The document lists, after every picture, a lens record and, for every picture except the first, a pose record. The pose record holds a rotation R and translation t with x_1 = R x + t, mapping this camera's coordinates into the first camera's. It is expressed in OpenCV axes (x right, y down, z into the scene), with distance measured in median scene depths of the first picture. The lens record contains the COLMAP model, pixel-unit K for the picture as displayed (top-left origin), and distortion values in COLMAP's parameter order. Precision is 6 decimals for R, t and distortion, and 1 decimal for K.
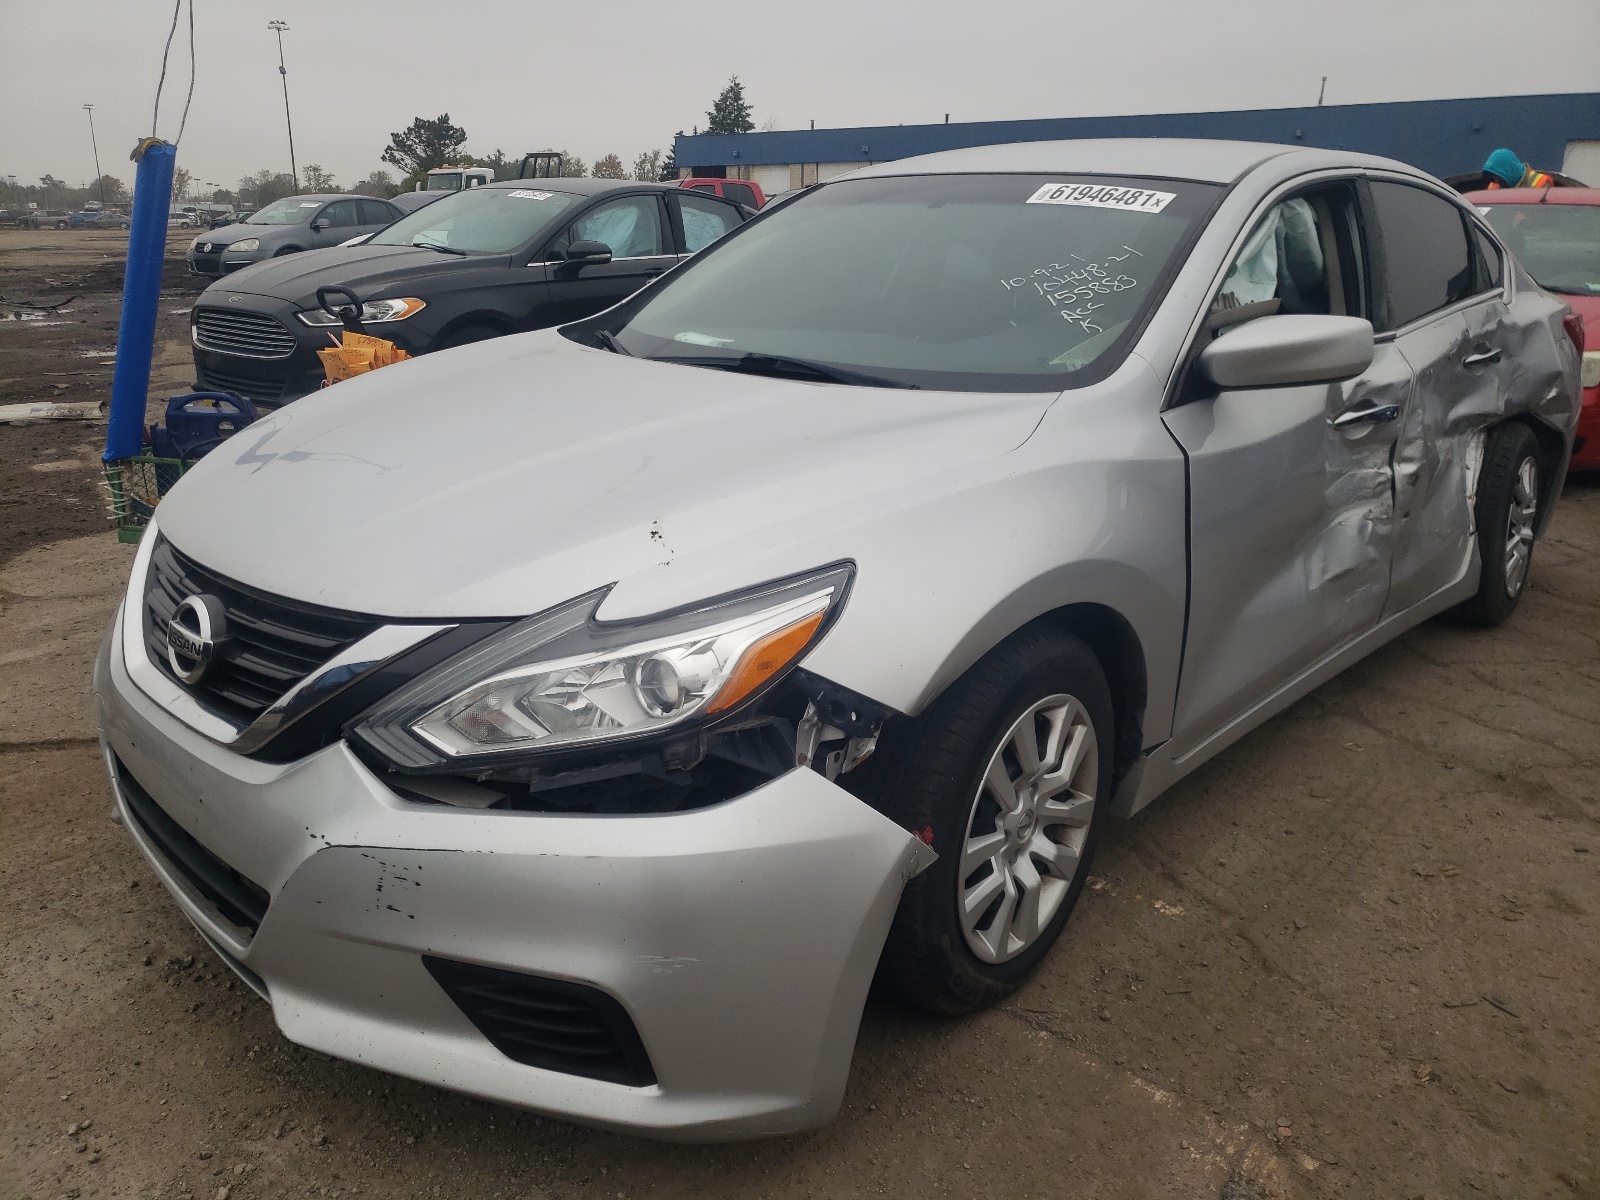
lens RADIAL K [[1205.0, 0, 803.9], [0, 1205.0, 596.0], [0, 0, 1]] dist [0.002472, 0.003351]
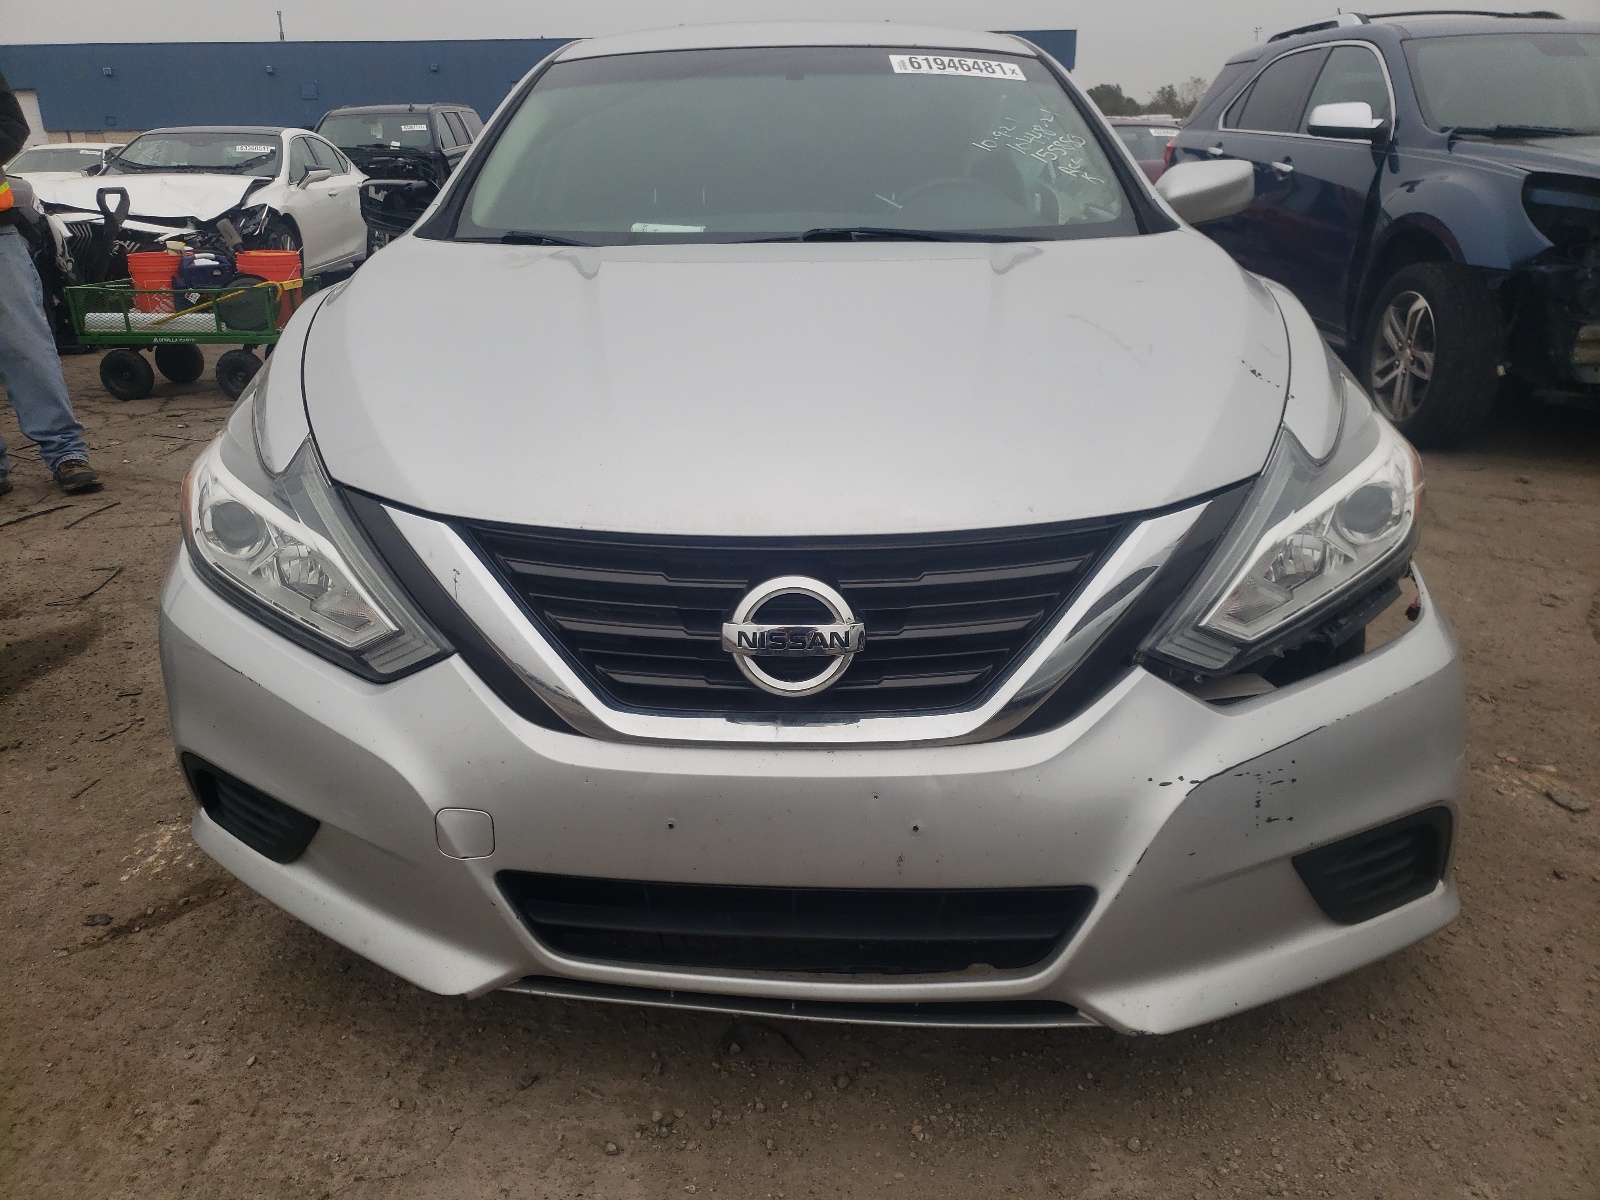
lens RADIAL K [[1205.0, 0, 802.3], [0, 1205.0, 609.1], [0, 0, 1]] dist [0.002472, 0.003351]
pose [[0.738829, -0.257356, 0.622816, -1.061454], [0.222465, 0.965539, 0.135069, -0.083366], [-0.636114, 0.038762, 0.770621, 0.507151]]
